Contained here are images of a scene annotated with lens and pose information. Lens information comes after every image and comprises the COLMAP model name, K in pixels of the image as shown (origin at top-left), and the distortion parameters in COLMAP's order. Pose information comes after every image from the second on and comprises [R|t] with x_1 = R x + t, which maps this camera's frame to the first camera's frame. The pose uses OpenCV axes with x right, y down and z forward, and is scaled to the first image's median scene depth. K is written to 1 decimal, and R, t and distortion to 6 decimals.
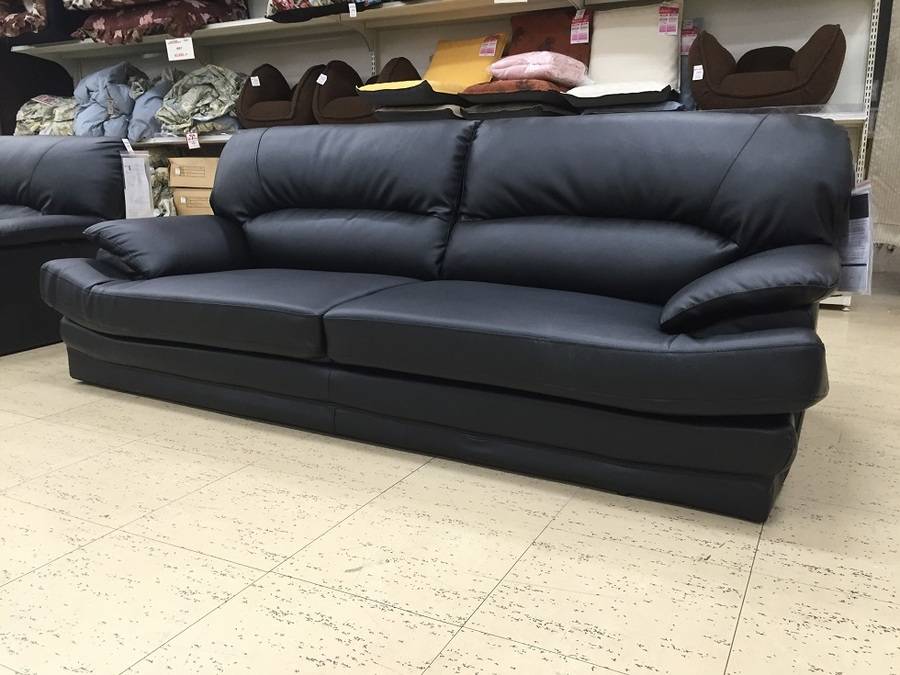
lens RADIAL K [[765.6, 0, 450.0], [0, 765.6, 337.5], [0, 0, 1]] dist [0.000904, -0.000318]
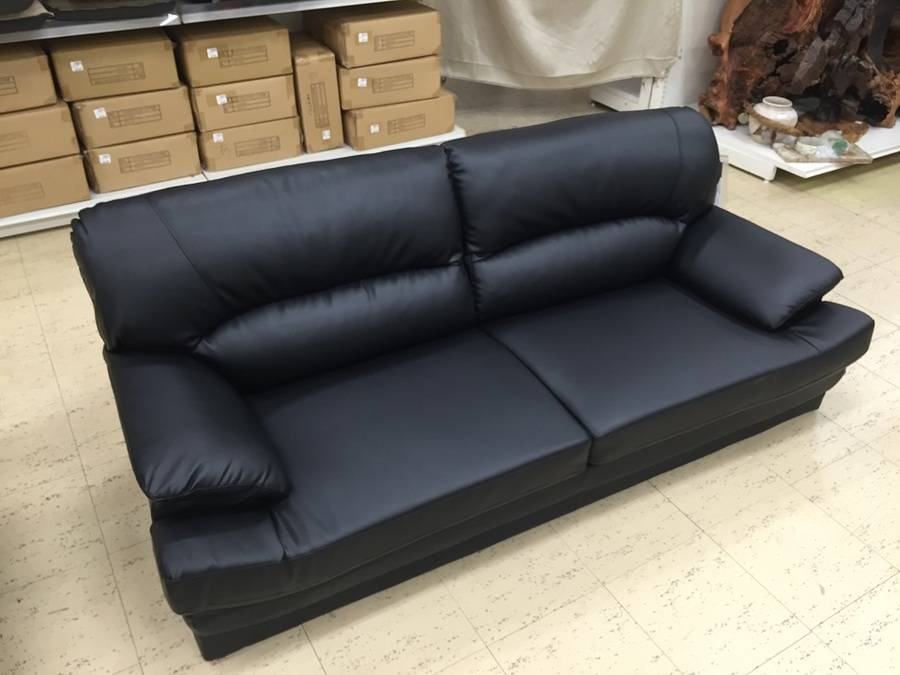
lens RADIAL K [[787.2, 0, 450.0], [0, 787.2, 337.5], [0, 0, 1]] dist [-0.001200, -0.005718]
pose [[0.548690, -0.471323, 0.690502, -0.965741], [0.163511, 0.870483, 0.464245, -0.691277], [-0.819880, -0.141822, 0.554692, 0.562797]]
